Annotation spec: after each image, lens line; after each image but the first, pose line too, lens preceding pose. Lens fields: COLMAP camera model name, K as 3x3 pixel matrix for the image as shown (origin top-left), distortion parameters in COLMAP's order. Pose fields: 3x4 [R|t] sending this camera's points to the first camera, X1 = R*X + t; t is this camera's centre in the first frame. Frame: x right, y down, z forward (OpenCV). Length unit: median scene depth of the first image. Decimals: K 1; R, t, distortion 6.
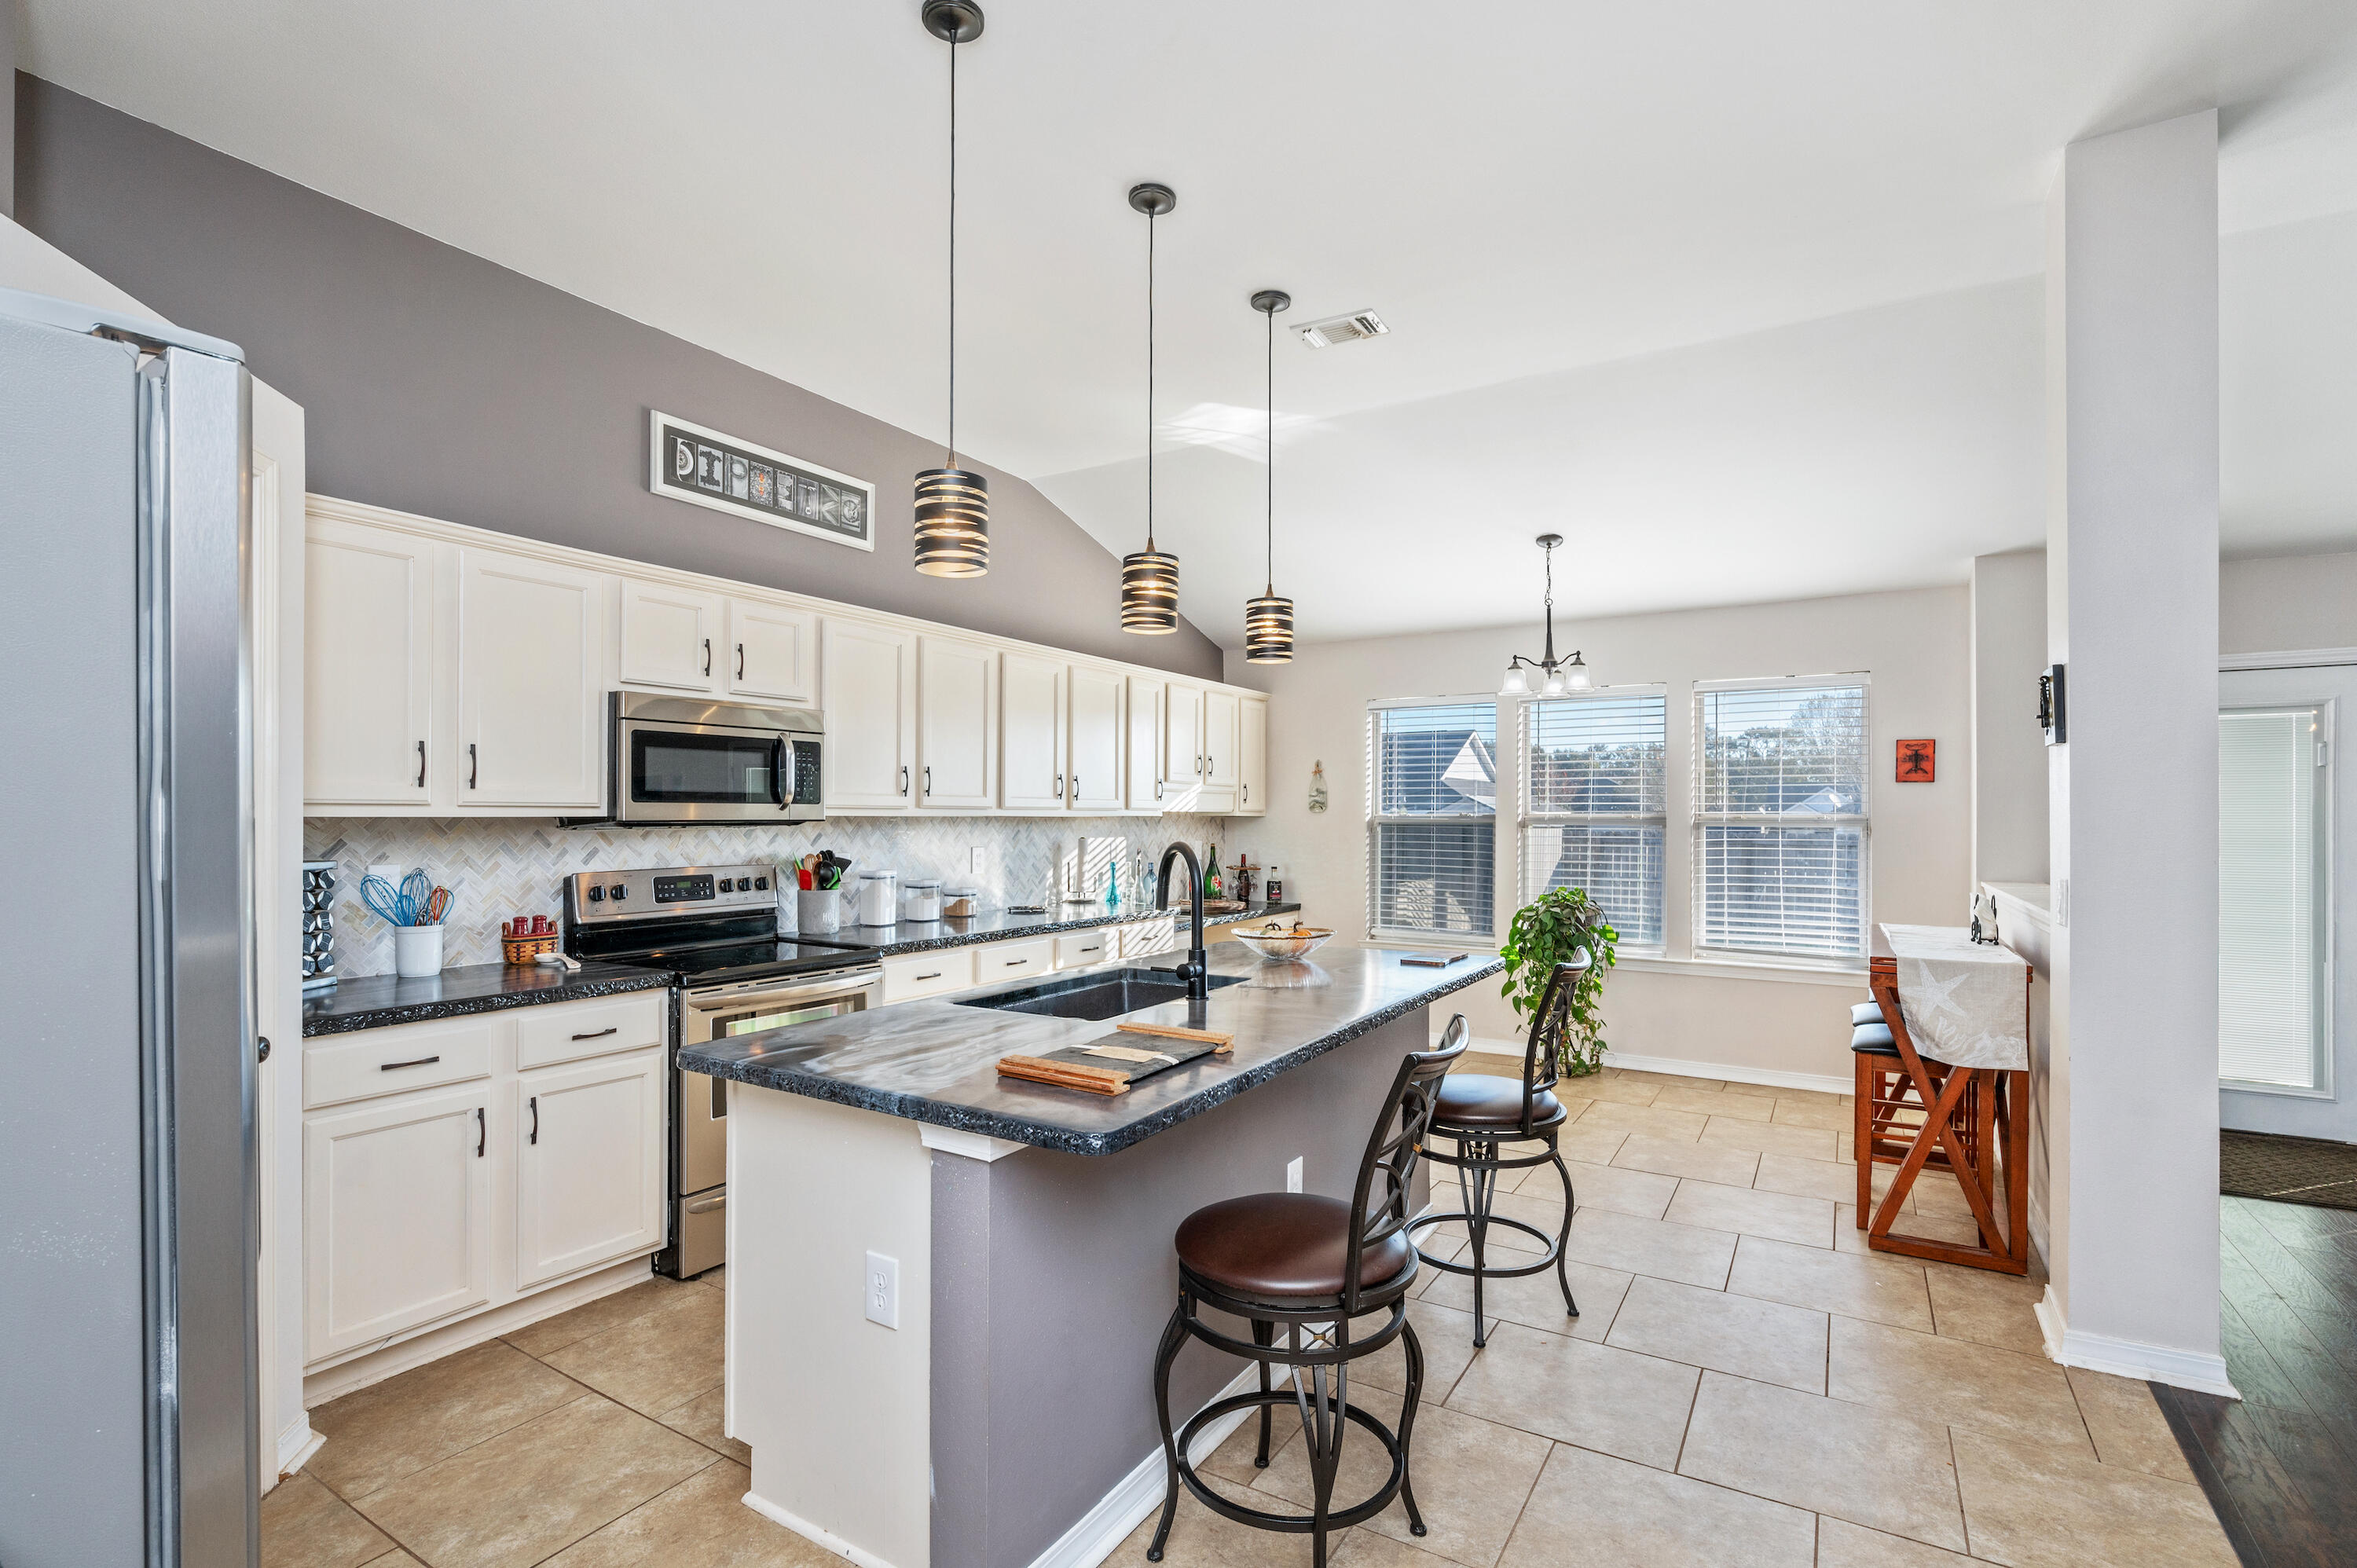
lens RADIAL K [[1055.5, 0, 1197.5], [0, 1055.5, 811.6], [0, 0, 1]] dist [-0.026821, 0.001685]
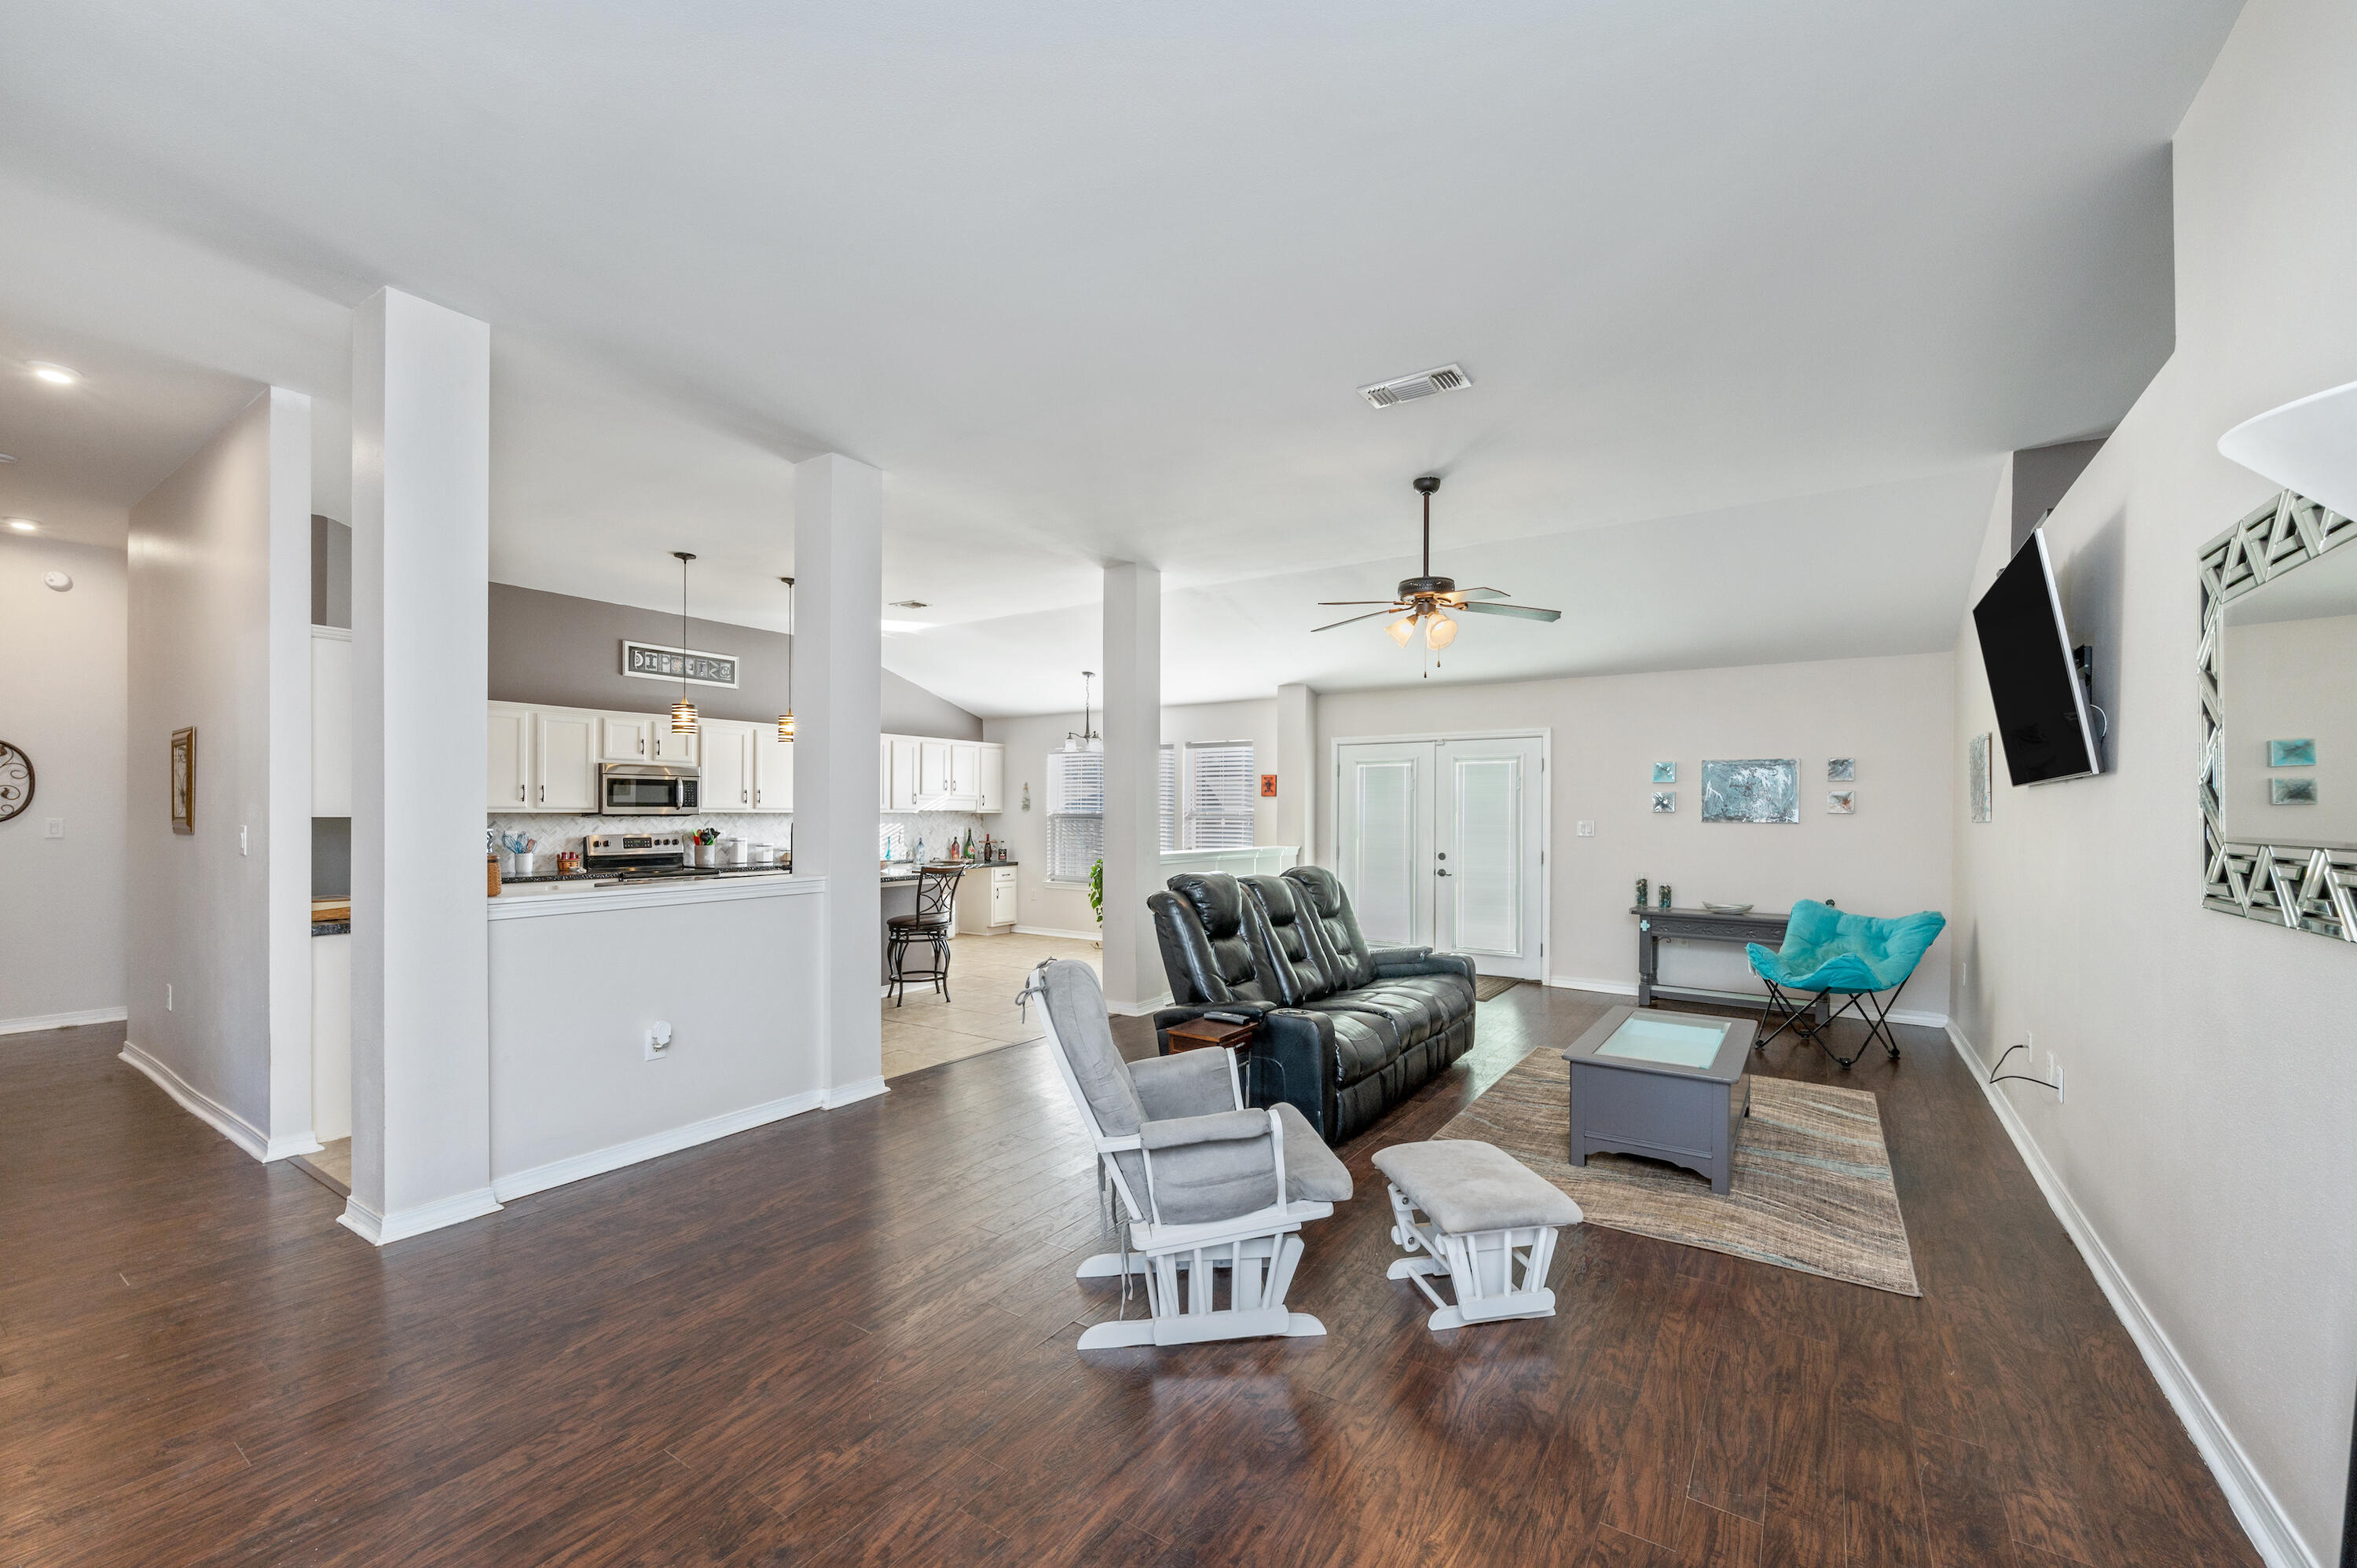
lens RADIAL K [[963.6, 0, 1209.3], [0, 963.6, 808.8], [0, 0, 1]] dist [-0.009843, 0.000728]
pose [[0.999218, 0.001357, -0.039523, 0.860989], [-0.001451, 0.999996, -0.002345, -0.000078], [0.039520, 0.002401, 0.999216, -1.083449]]
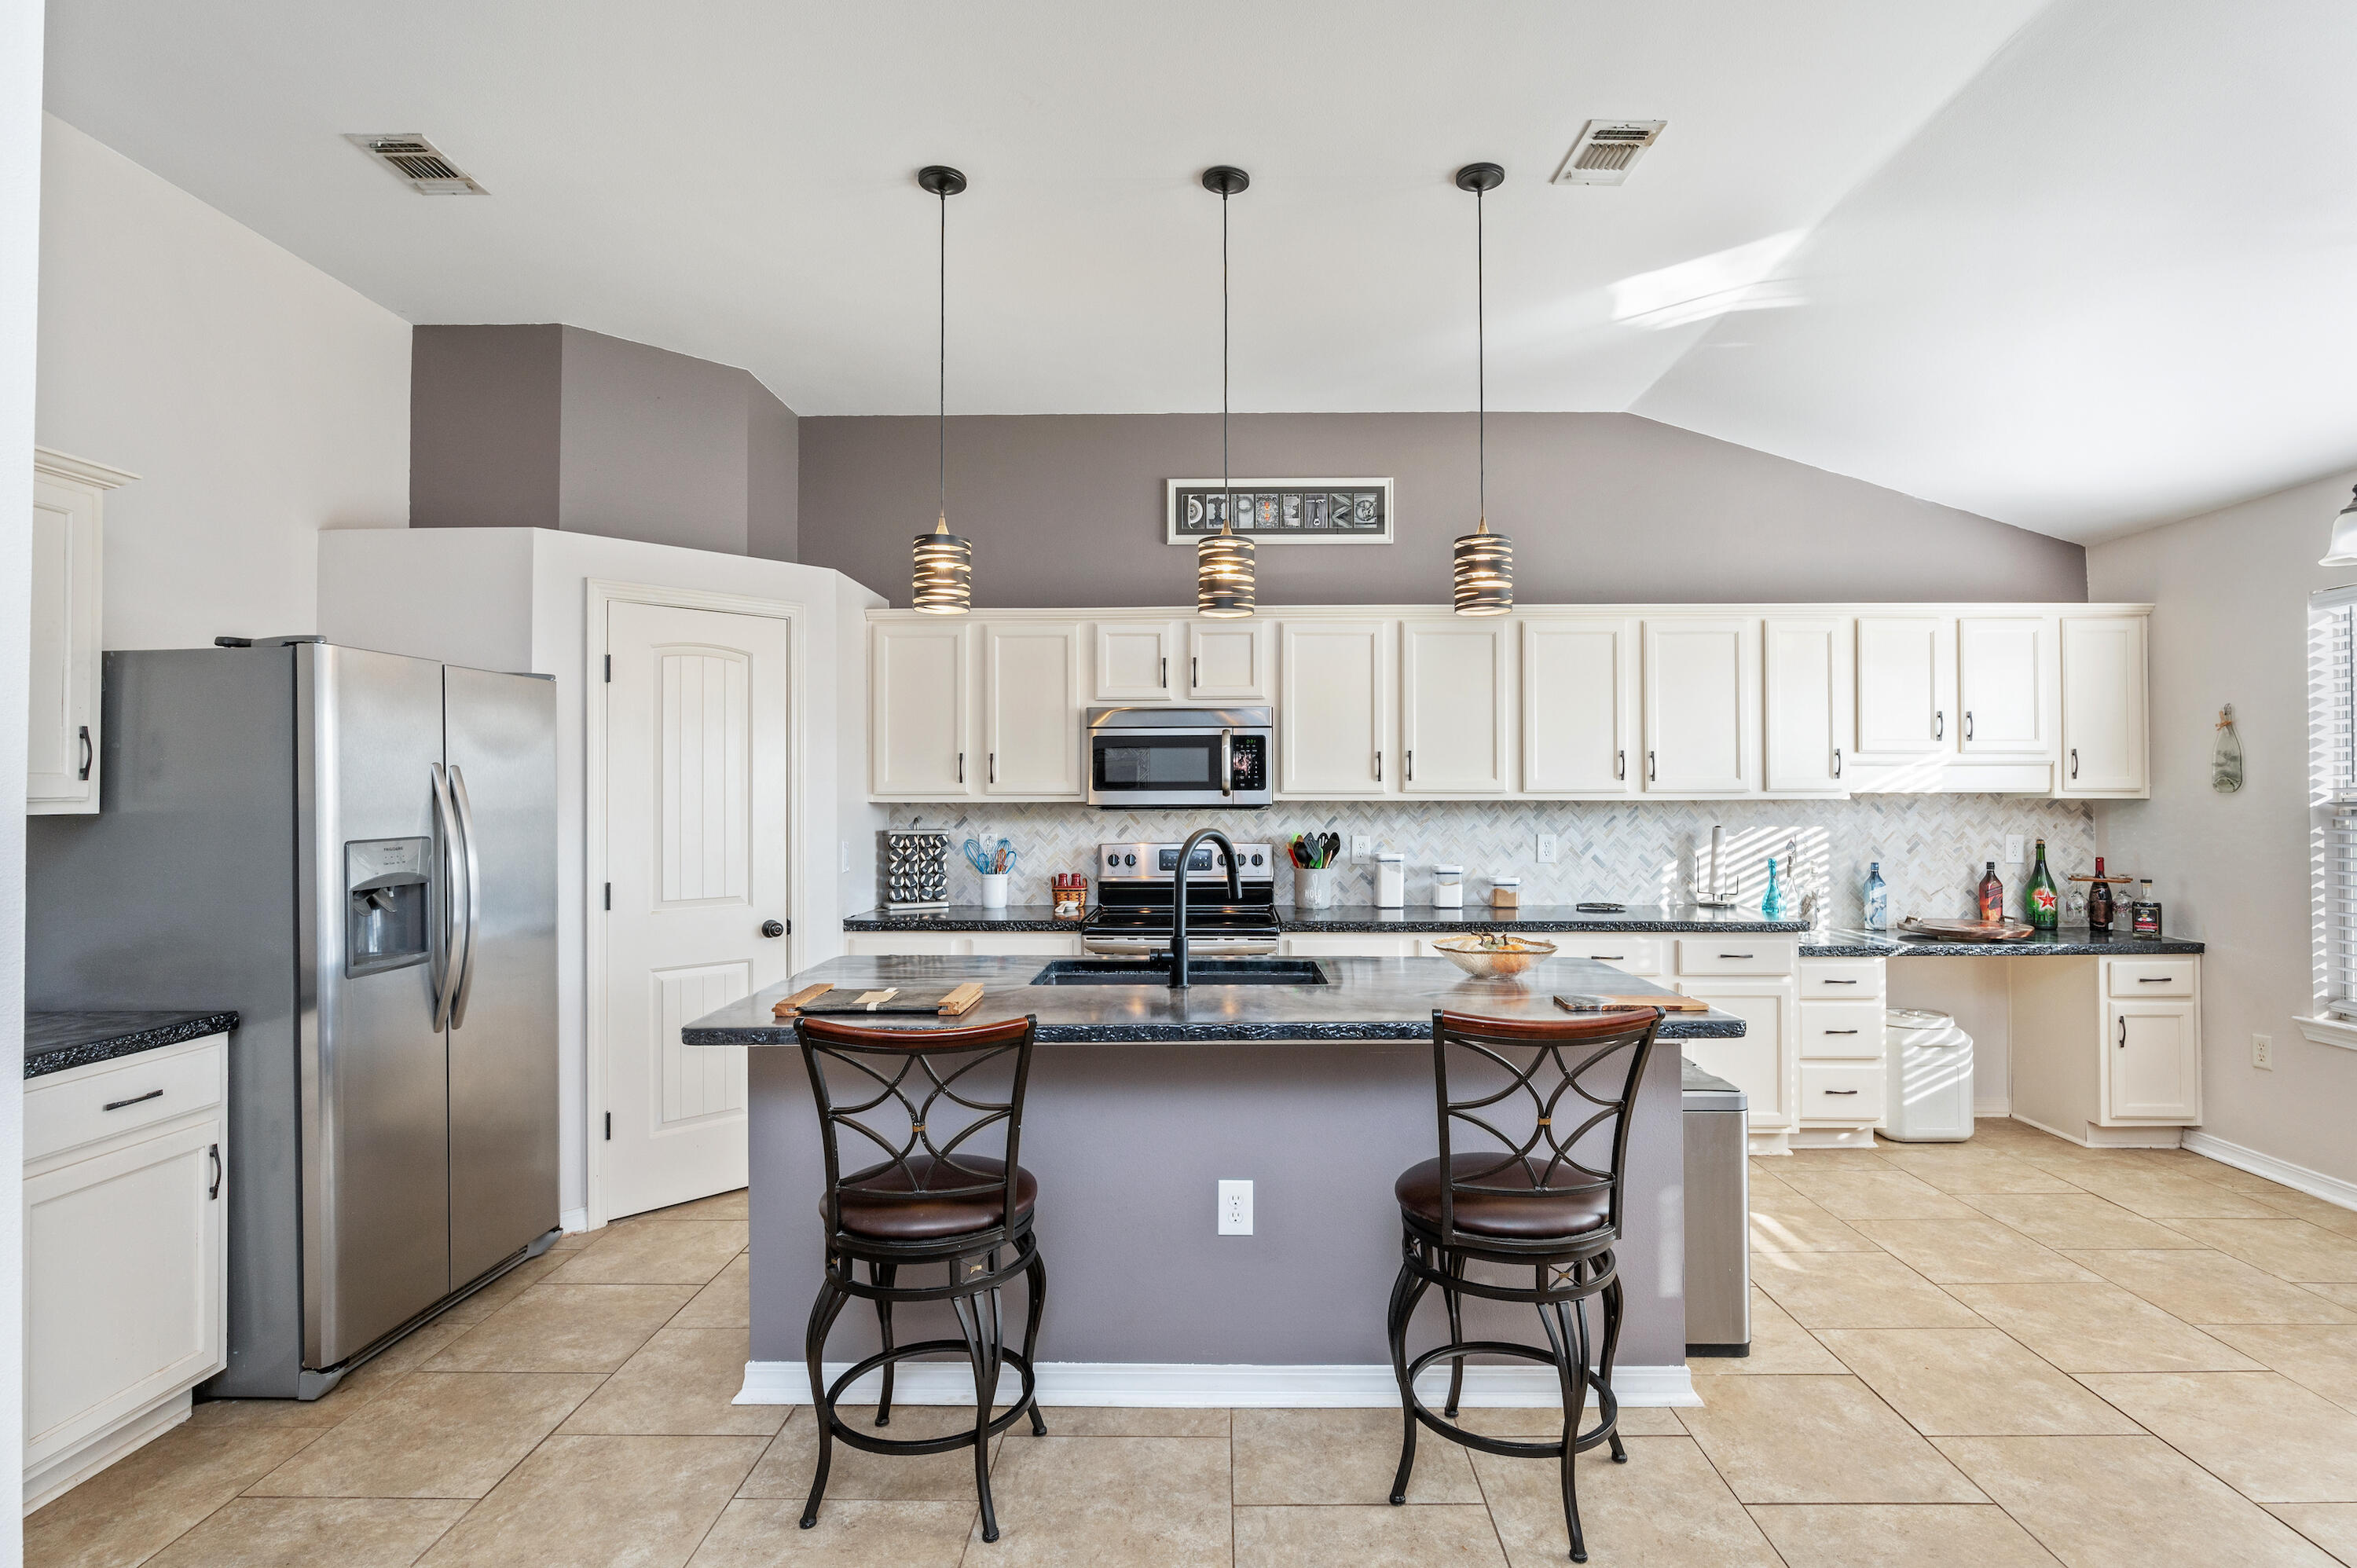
lens RADIAL K [[1128.0, 0, 1211.7], [0, 1128.0, 766.1], [0, 0, 1]] dist [0.003614, -0.001340]
pose [[0.518166, -0.026235, -0.854878, 0.637621], [0.005625, 0.999612, -0.027267, -0.000398], [0.855262, 0.009321, 0.518113, 0.330163]]
